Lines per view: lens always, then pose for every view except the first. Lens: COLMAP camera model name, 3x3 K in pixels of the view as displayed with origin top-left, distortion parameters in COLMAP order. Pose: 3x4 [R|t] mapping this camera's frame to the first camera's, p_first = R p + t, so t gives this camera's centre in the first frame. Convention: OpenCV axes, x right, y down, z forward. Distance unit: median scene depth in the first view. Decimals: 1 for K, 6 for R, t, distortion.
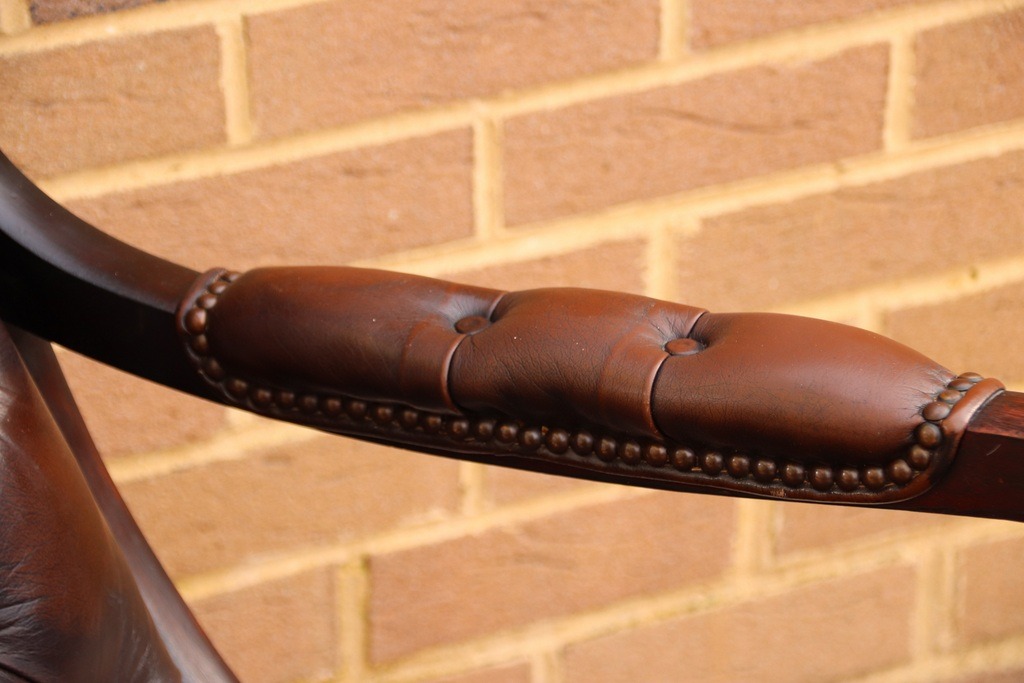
lens RADIAL K [[4131.5, 0, 514.4], [0, 4131.5, 345.7], [0, 0, 1]] dist [1.027891, 0.000000]
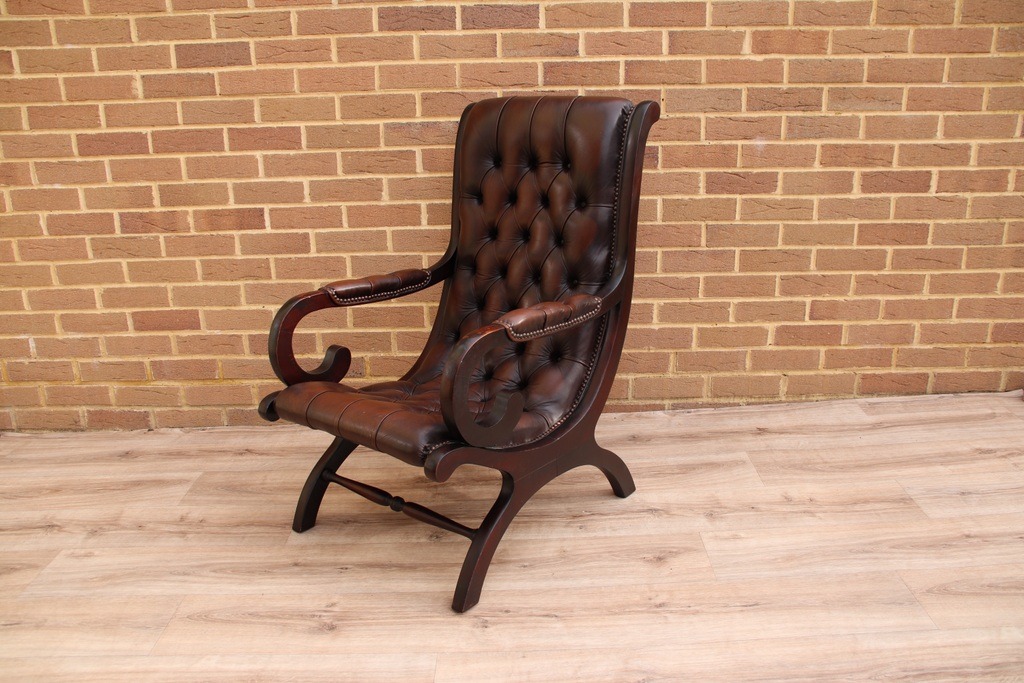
lens RADIAL K [[898.6, 0, 513.6], [0, 898.6, 345.0], [0, 0, 1]] dist [-0.105610, 0.060556]
pose [[0.914366, 0.122131, -0.386030, 0.354000], [-0.190119, 0.971286, -0.143030, 0.253608], [0.357478, 0.204173, 0.911330, -0.219963]]
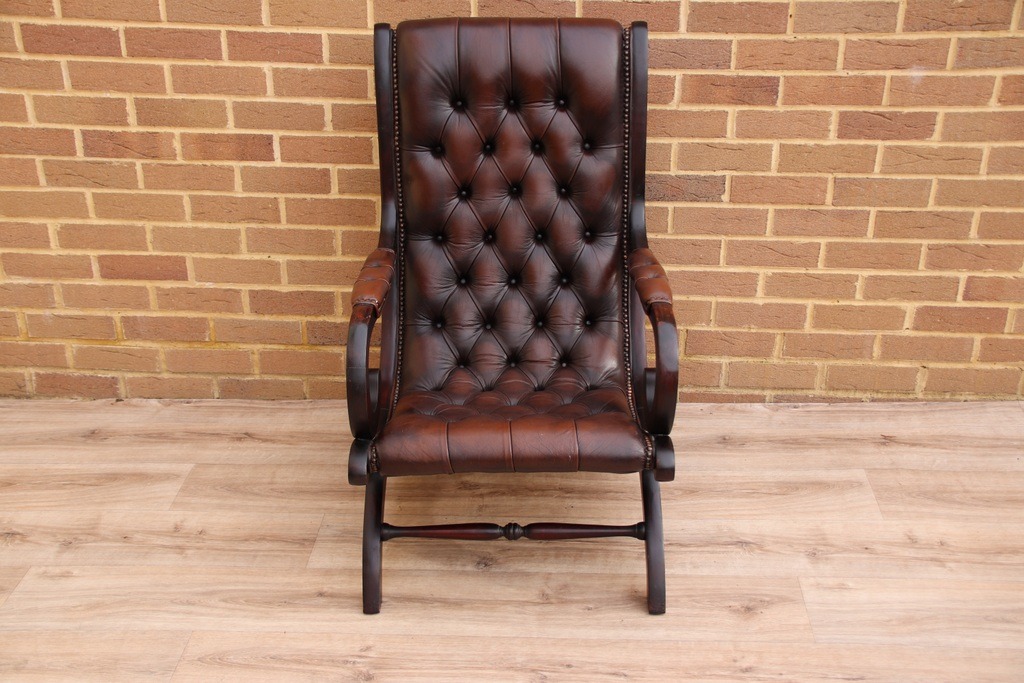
lens RADIAL K [[1283.8, 0, 510.2], [0, 1283.8, 355.2], [0, 0, 1]] dist [0.130906, 0.000000]
pose [[0.895501, 0.207476, -0.393740, 0.379308], [-0.231414, 0.972758, -0.013733, 0.150201], [0.380165, 0.103415, 0.919119, -0.440922]]
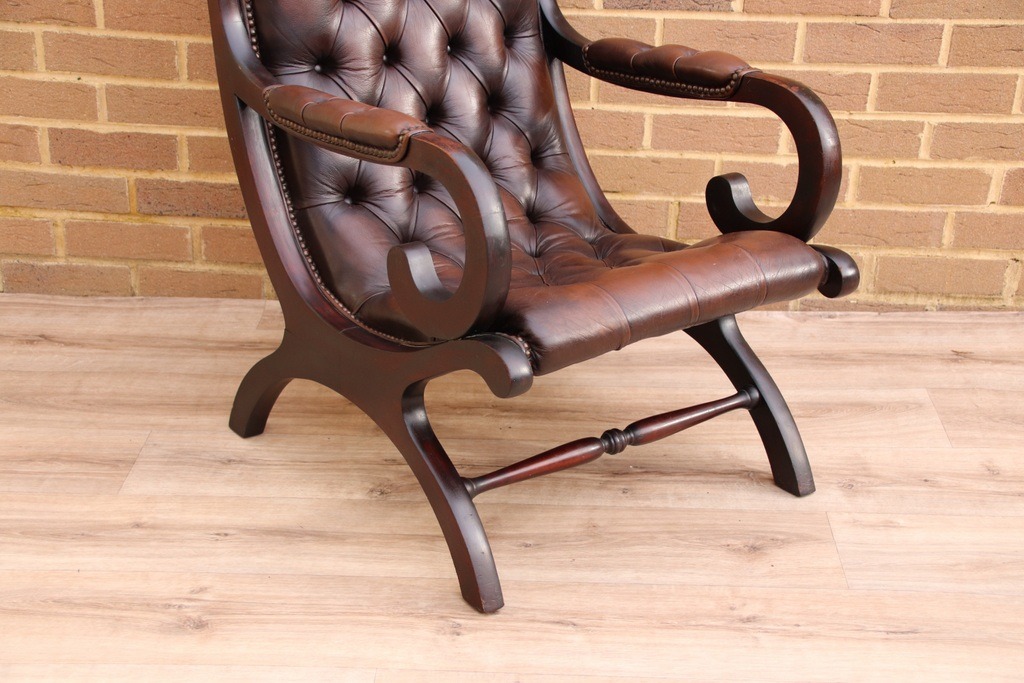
lens RADIAL K [[1752.9, 0, 516.4], [0, 1752.9, 360.6], [0, 0, 1]] dist [0.362043, 0.000000]
pose [[0.903868, 0.211415, -0.371923, 0.414921], [-0.248300, 0.967197, -0.053642, 0.292471], [0.348382, 0.140833, 0.926712, -0.364690]]
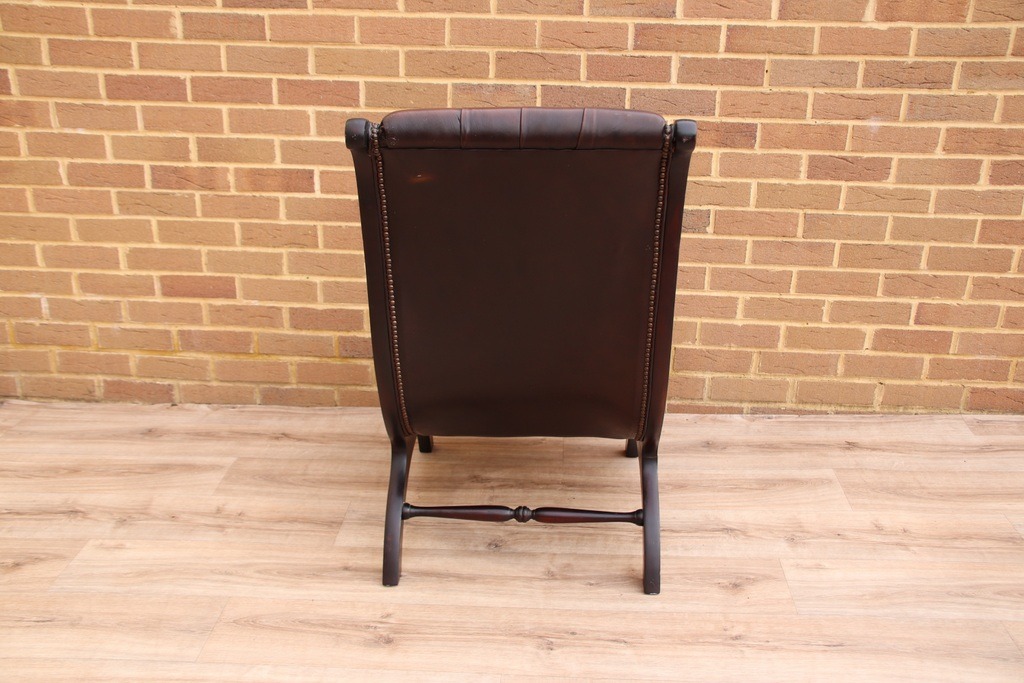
lens RADIAL K [[1056.9, 0, 509.3], [0, 1056.9, 351.9], [0, 0, 1]] dist [0.004570, 0.000000]
pose [[0.893513, 0.193695, -0.405113, 0.336925], [-0.245064, 0.966325, -0.078487, 0.222152], [0.376268, 0.169407, 0.910892, -0.335778]]
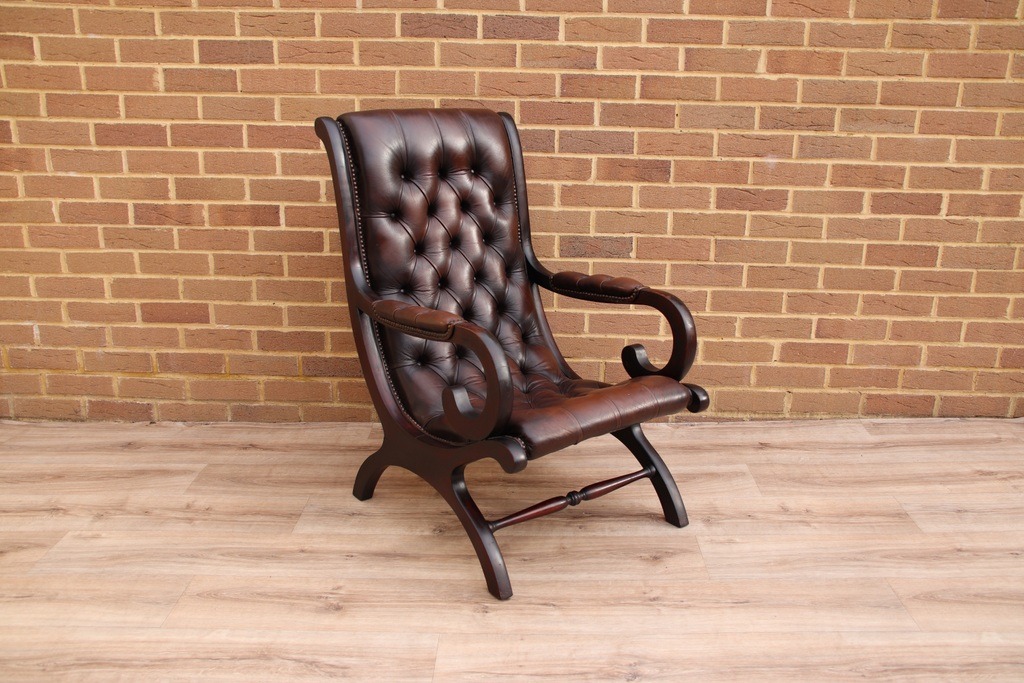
lens RADIAL K [[976.2, 0, 516.4], [0, 976.2, 345.1], [0, 0, 1]] dist [-0.043628, 0.000000]
pose [[0.909614, 0.148854, -0.387871, 0.399388], [-0.228045, 0.959282, -0.166652, 0.298739], [0.347271, 0.240041, 0.906522, -0.334802]]
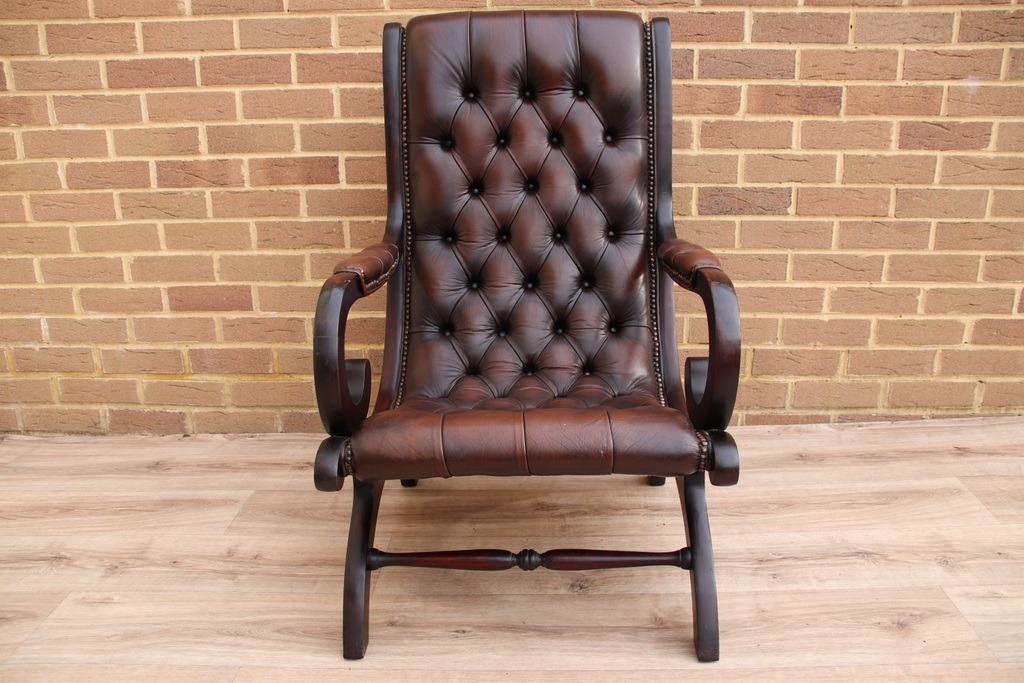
lens RADIAL K [[886.3, 0, 506.4], [0, 886.3, 348.6], [0, 0, 1]] dist [-0.114715, 0.082306]
pose [[0.901650, 0.132311, -0.411729, 0.125012], [-0.212412, 0.964789, -0.155124, 0.272114], [0.376707, 0.227324, 0.898007, -0.002946]]
